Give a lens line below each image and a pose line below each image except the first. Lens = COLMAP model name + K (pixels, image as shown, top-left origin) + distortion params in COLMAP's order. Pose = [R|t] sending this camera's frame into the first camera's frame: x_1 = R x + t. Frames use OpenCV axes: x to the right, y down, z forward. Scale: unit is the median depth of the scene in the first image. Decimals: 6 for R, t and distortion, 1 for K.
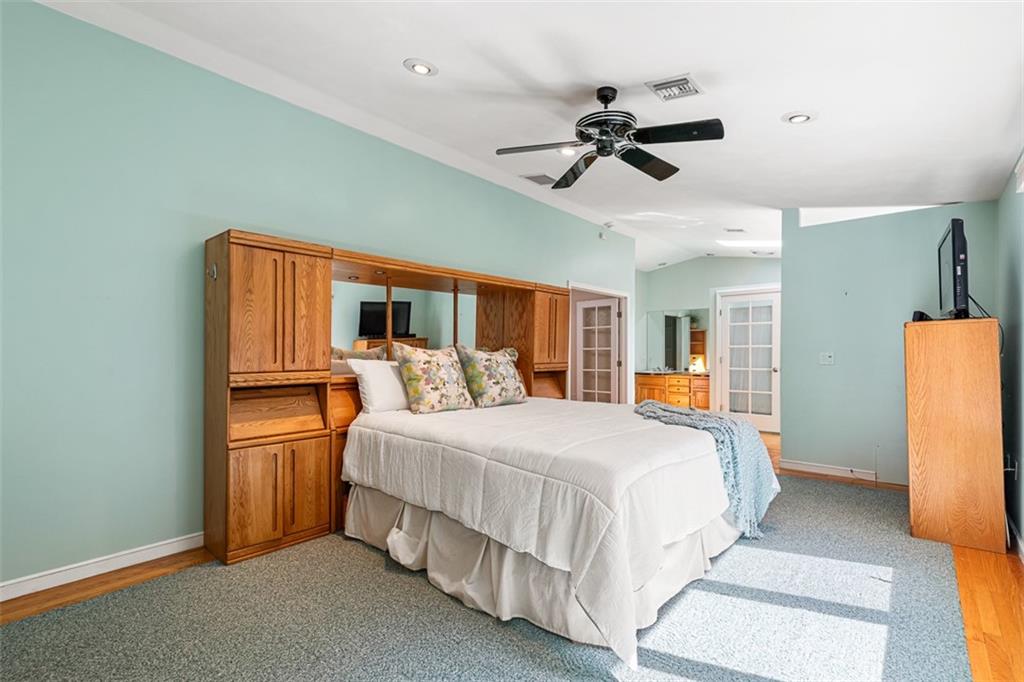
lens RADIAL K [[465.8, 0, 510.1], [0, 465.8, 350.9], [0, 0, 1]] dist [0.015321, -0.000072]
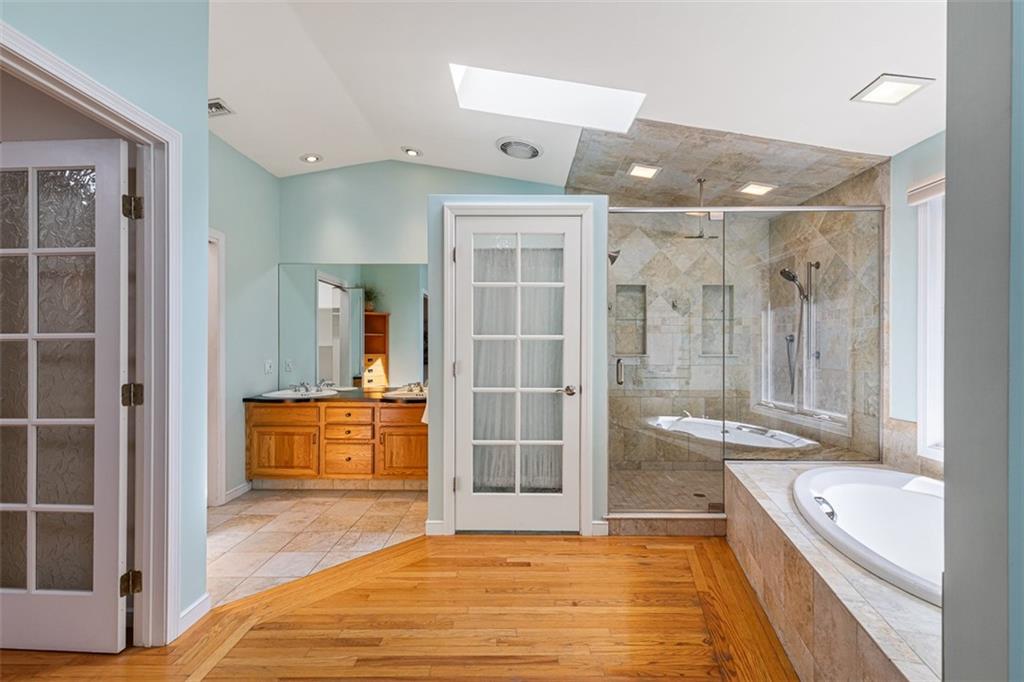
lens RADIAL K [[465.8, 0, 516.1], [0, 465.8, 349.9], [0, 0, 1]] dist [0.015321, -0.000072]
pose [[0.756884, 0.001227, 0.653548, 0.218226], [-0.002475, 0.999996, 0.000989, 0.001513], [-0.653544, -0.002366, 0.756884, 0.640698]]
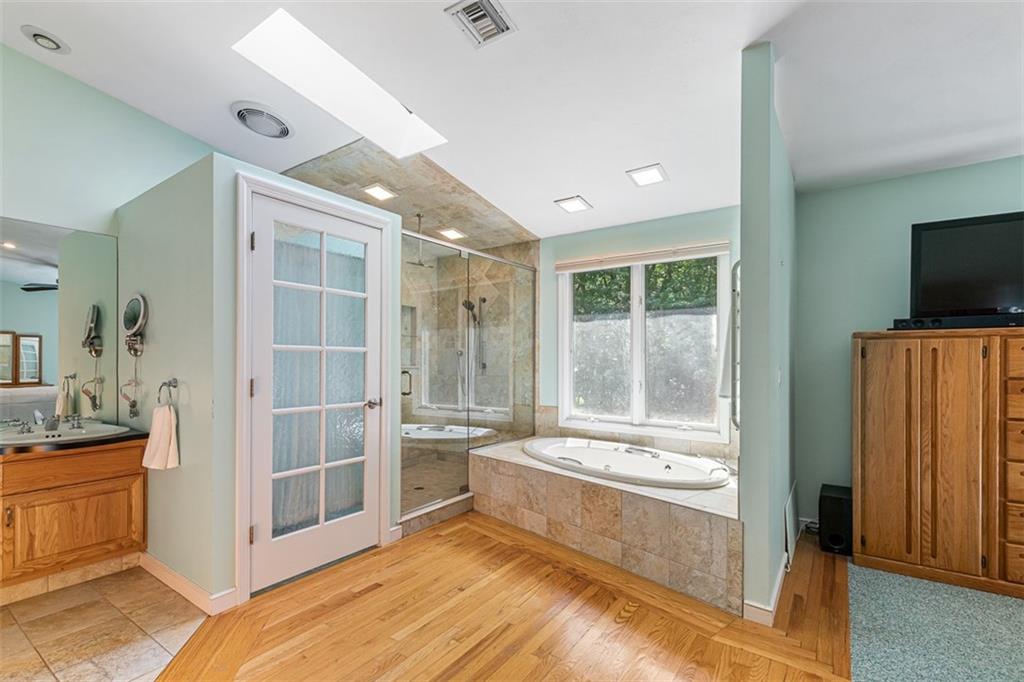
lens RADIAL K [[465.8, 0, 517.7], [0, 465.8, 362.0], [0, 0, 1]] dist [0.015321, -0.000072]
pose [[-0.106214, 0.001035, 0.994343, 0.105775], [-0.000339, 0.999999, -0.001077, 0.001718], [-0.994343, -0.000452, -0.106213, 0.836576]]
